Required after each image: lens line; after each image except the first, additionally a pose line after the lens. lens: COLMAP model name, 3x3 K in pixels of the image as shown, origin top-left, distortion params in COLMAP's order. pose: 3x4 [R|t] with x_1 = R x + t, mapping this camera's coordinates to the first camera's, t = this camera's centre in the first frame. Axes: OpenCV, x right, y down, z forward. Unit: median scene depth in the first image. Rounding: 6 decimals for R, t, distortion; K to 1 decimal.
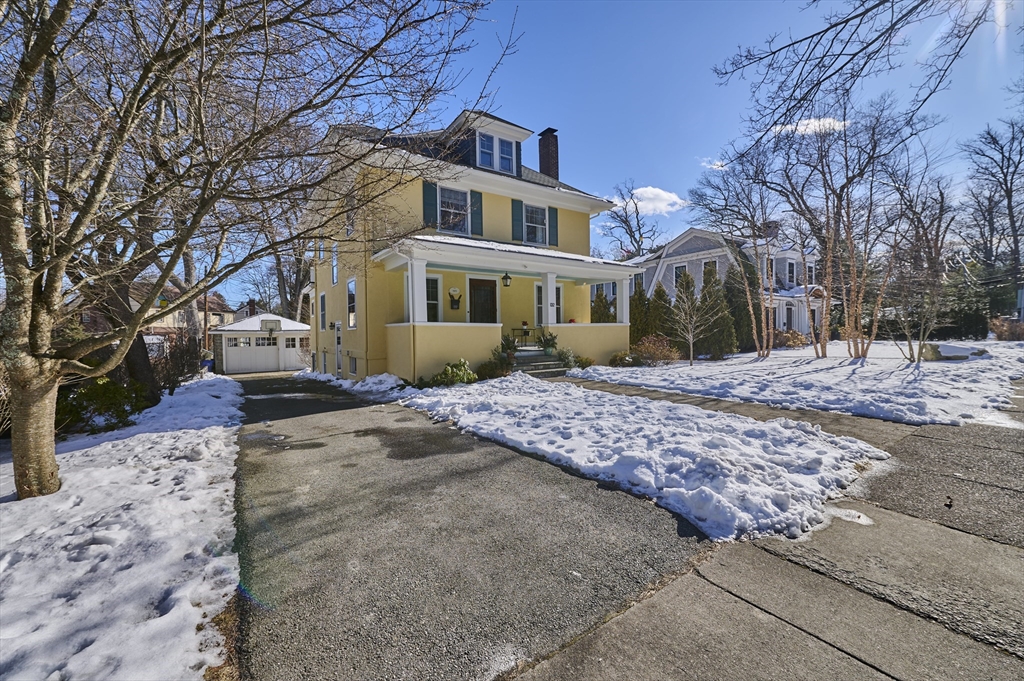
lens RADIAL K [[404.7, 0, 516.9], [0, 404.7, 342.6], [0, 0, 1]] dist [-0.006588, -0.000336]
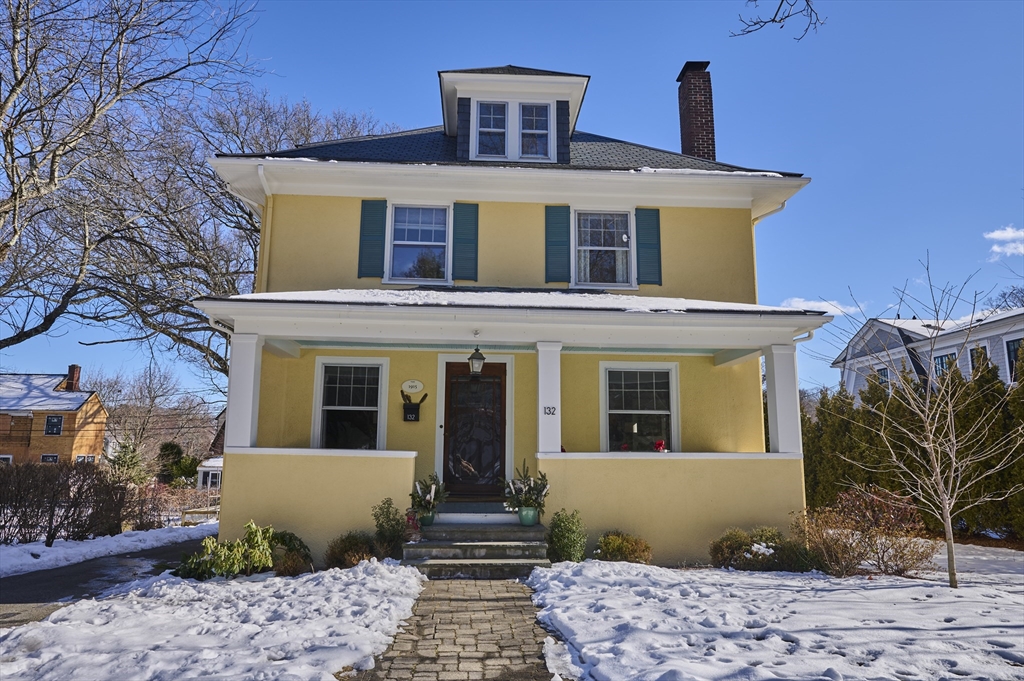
lens RADIAL K [[702.7, 0, 509.6], [0, 702.7, 334.8], [0, 0, 1]] dist [0.010788, 0.001489]
pose [[0.853061, -0.072987, -0.516682, 0.419108], [-0.036699, 0.979326, -0.198932, -0.016311], [0.520519, 0.188663, 0.832746, 0.277185]]
